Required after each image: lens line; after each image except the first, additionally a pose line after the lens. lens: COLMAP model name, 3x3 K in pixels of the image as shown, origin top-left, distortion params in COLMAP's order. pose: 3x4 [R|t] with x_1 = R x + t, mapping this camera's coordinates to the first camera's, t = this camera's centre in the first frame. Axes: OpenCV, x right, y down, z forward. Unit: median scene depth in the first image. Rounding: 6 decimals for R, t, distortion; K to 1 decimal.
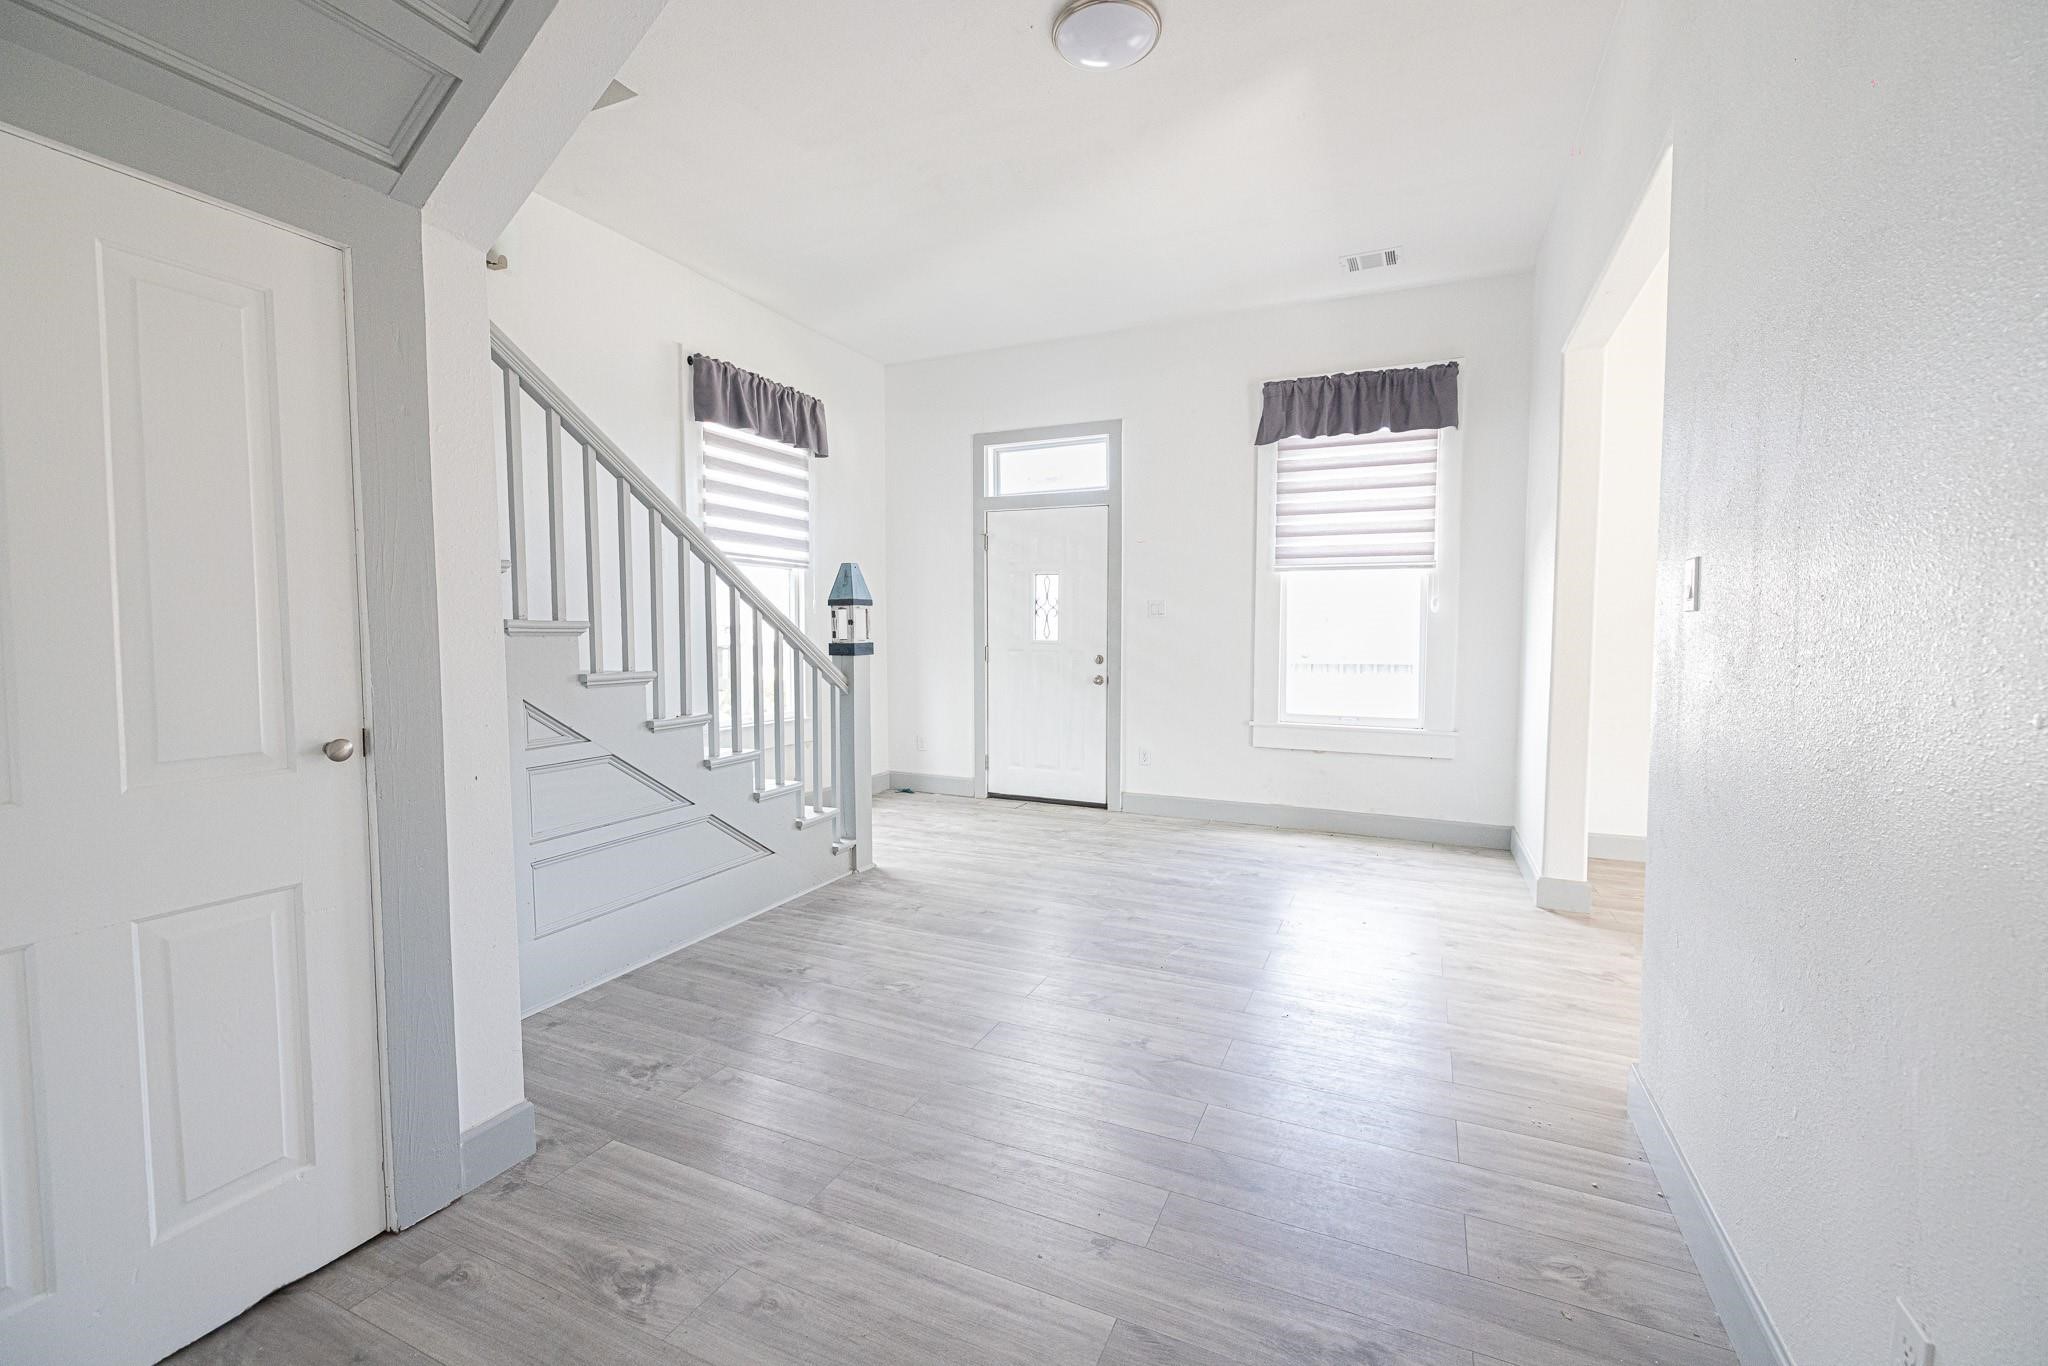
lens RADIAL K [[854.2, 0, 1022.0], [0, 854.2, 664.7], [0, 0, 1]] dist [0.001293, -0.000868]
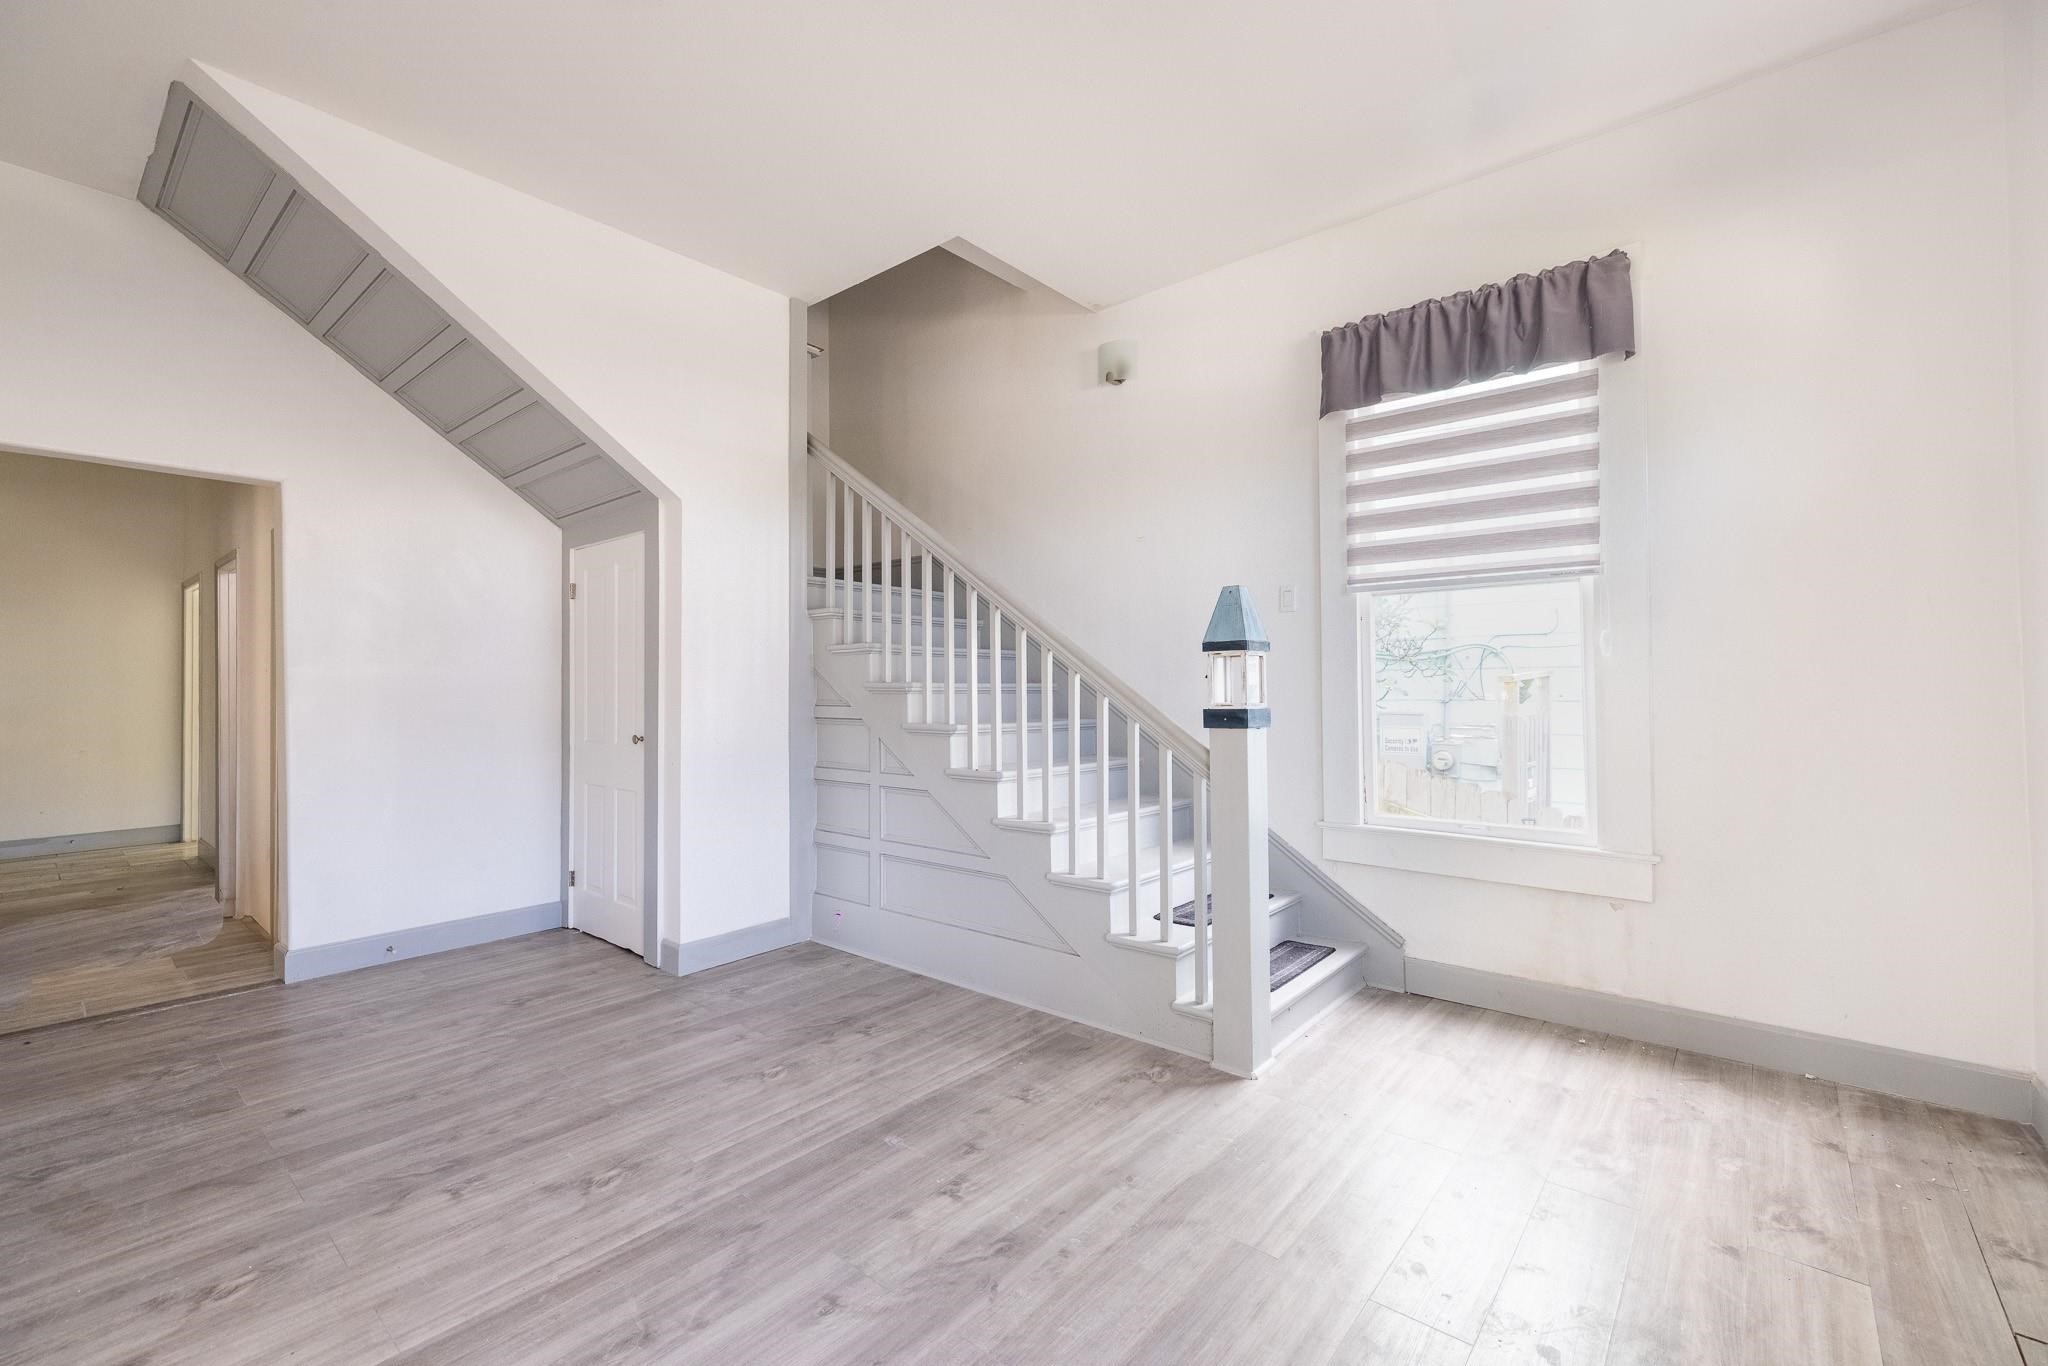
lens RADIAL K [[854.2, 0, 1020.1], [0, 854.2, 676.2], [0, 0, 1]] dist [0.001293, -0.000868]
pose [[-0.270196, -0.012409, -0.962725, 0.578119], [-0.036044, 0.999346, -0.002765, -0.052966], [0.962131, 0.033953, -0.270466, 1.259491]]
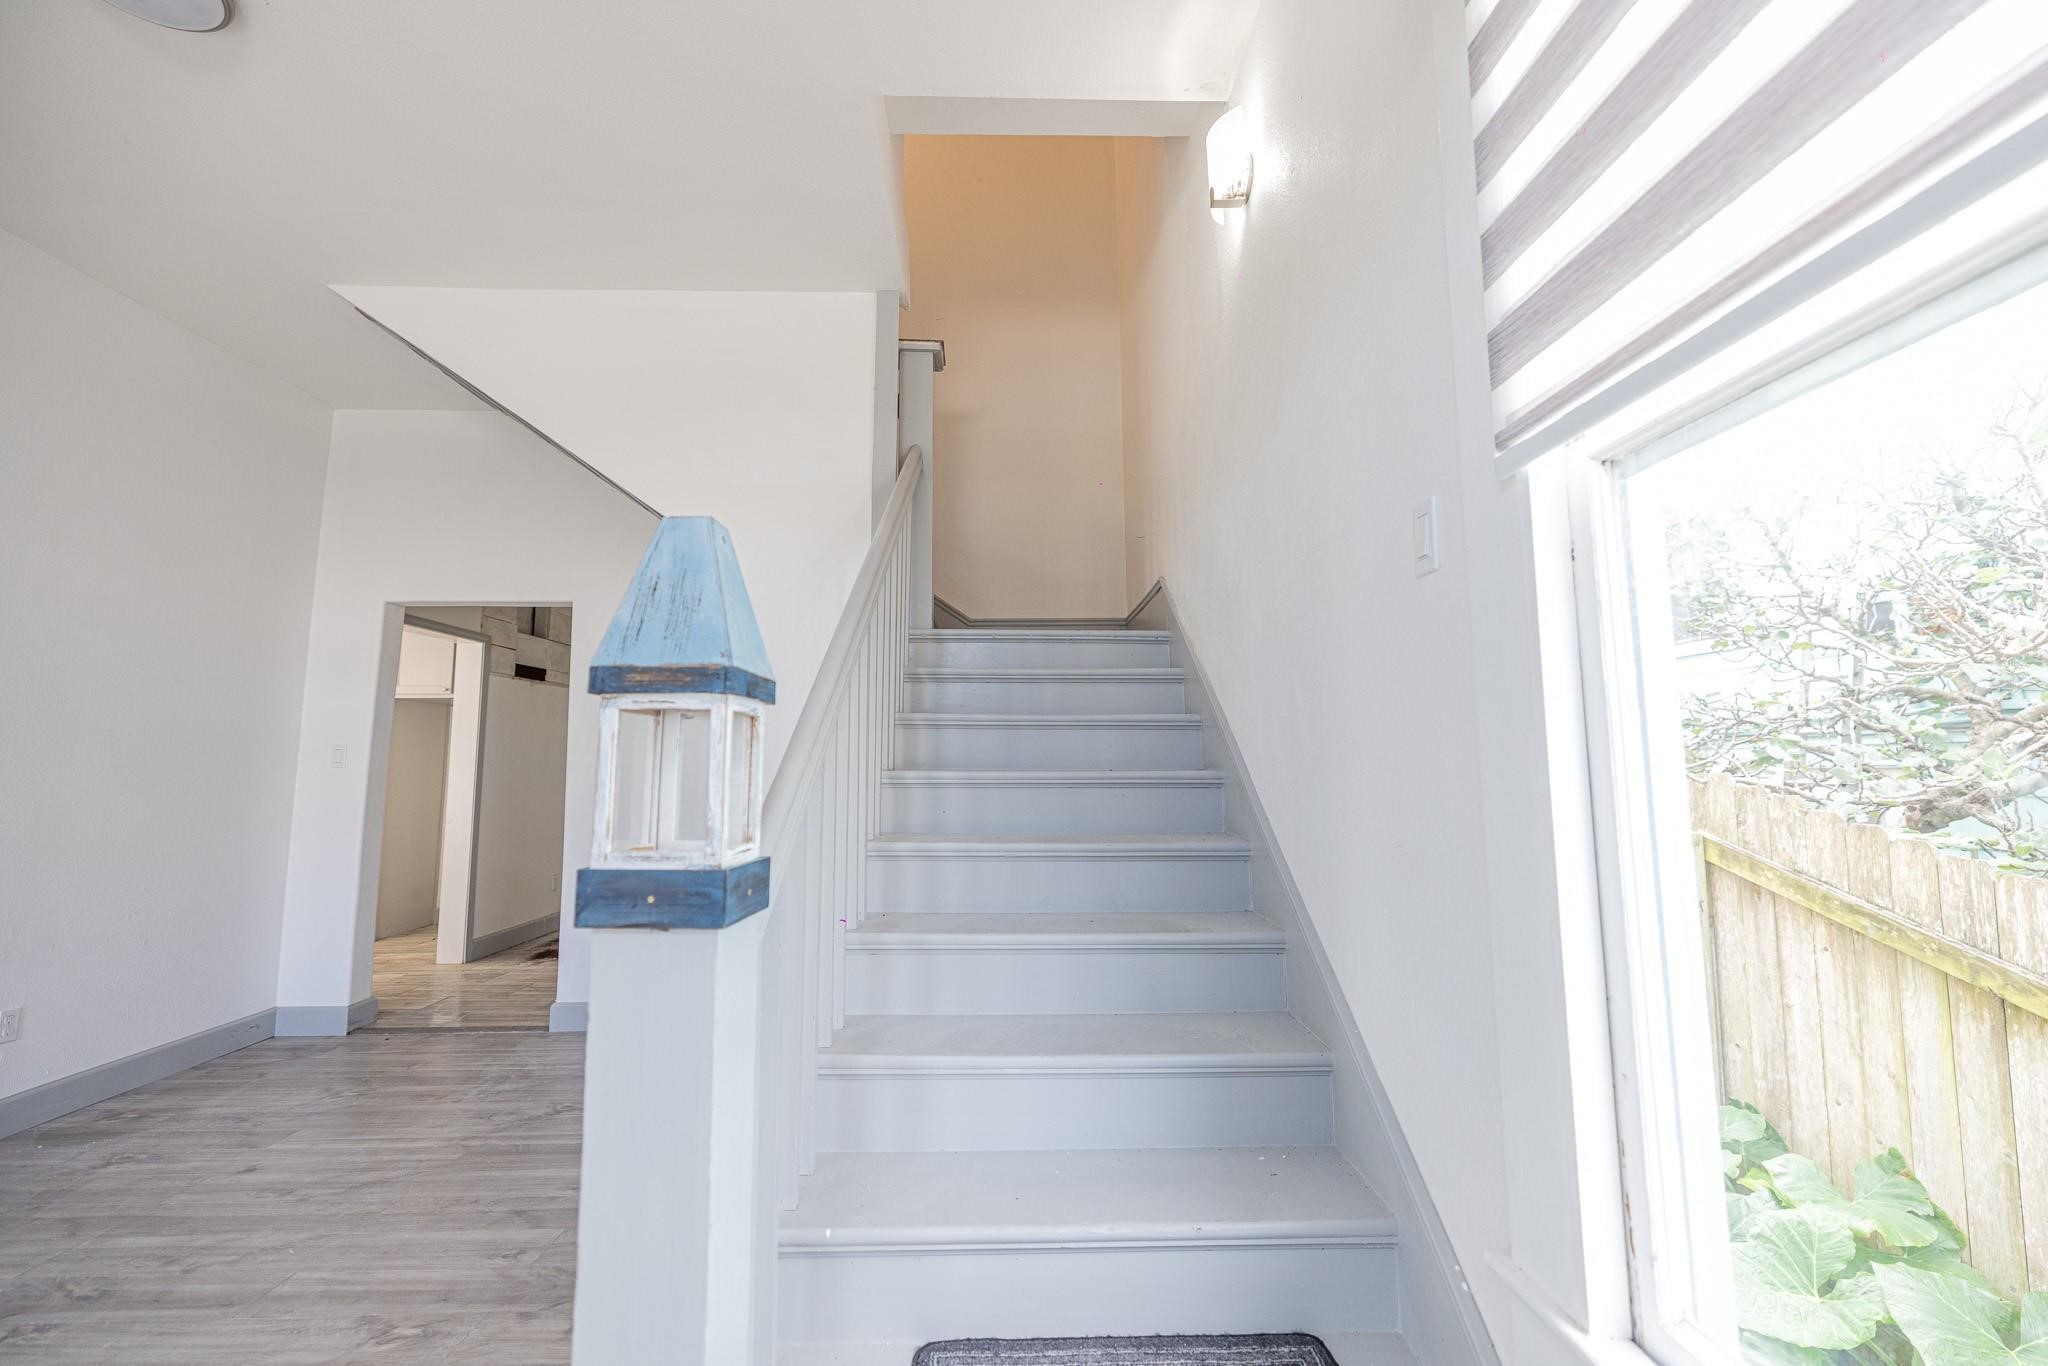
lens RADIAL K [[854.2, 0, 1026.6], [0, 854.2, 677.1], [0, 0, 1]] dist [0.001293, -0.000868]
pose [[-0.893148, -0.041762, -0.447821, -0.220599], [-0.012387, 0.997586, -0.068327, -0.072771], [0.449593, -0.055478, -0.891509, 1.535325]]
